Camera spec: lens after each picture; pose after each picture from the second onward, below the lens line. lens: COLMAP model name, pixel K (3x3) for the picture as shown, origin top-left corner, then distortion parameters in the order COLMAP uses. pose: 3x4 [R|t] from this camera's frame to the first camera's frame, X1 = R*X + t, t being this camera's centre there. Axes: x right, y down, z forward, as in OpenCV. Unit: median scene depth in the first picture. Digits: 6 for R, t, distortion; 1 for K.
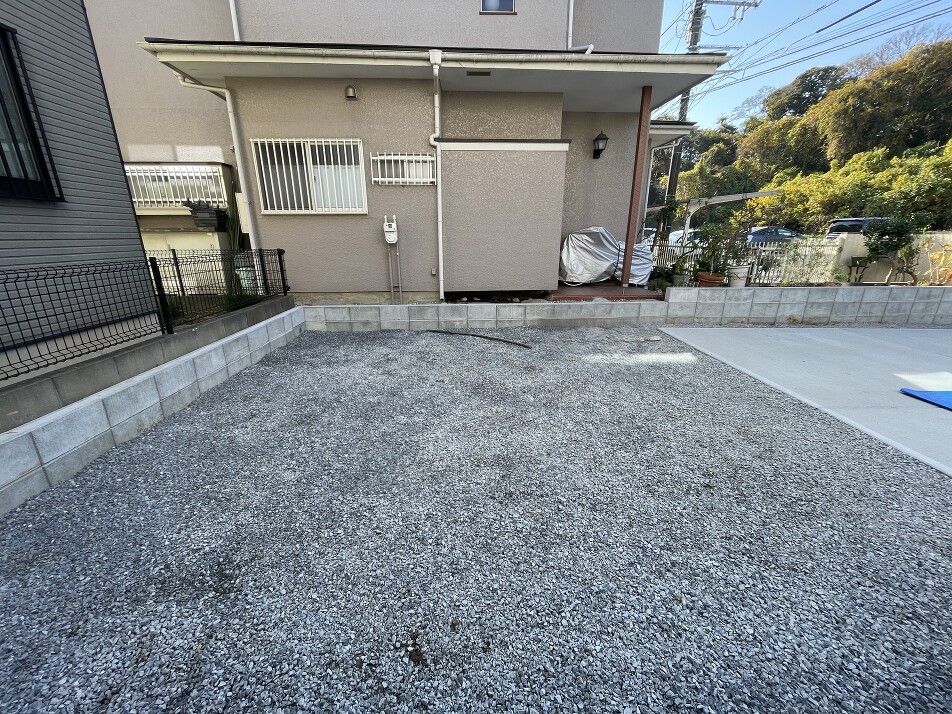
lens RADIAL K [[382.5, 0, 476.0], [0, 382.5, 357.0], [0, 0, 1]] dist [-0.006526, 0.000189]
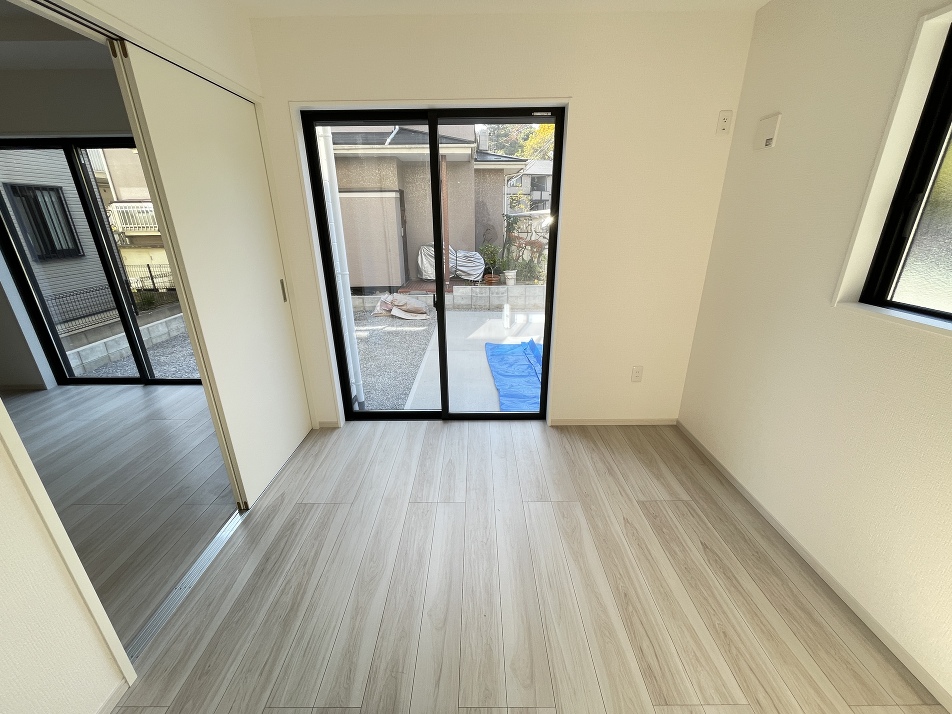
lens RADIAL K [[382.5, 0, 476.0], [0, 382.5, 357.0], [0, 0, 1]] dist [-0.006526, 0.000189]
pose [[0.999630, 0.003711, -0.026932, 1.310851], [-0.002376, 0.998773, 0.049456, 0.070607], [0.027083, -0.049374, 0.998413, -1.230168]]
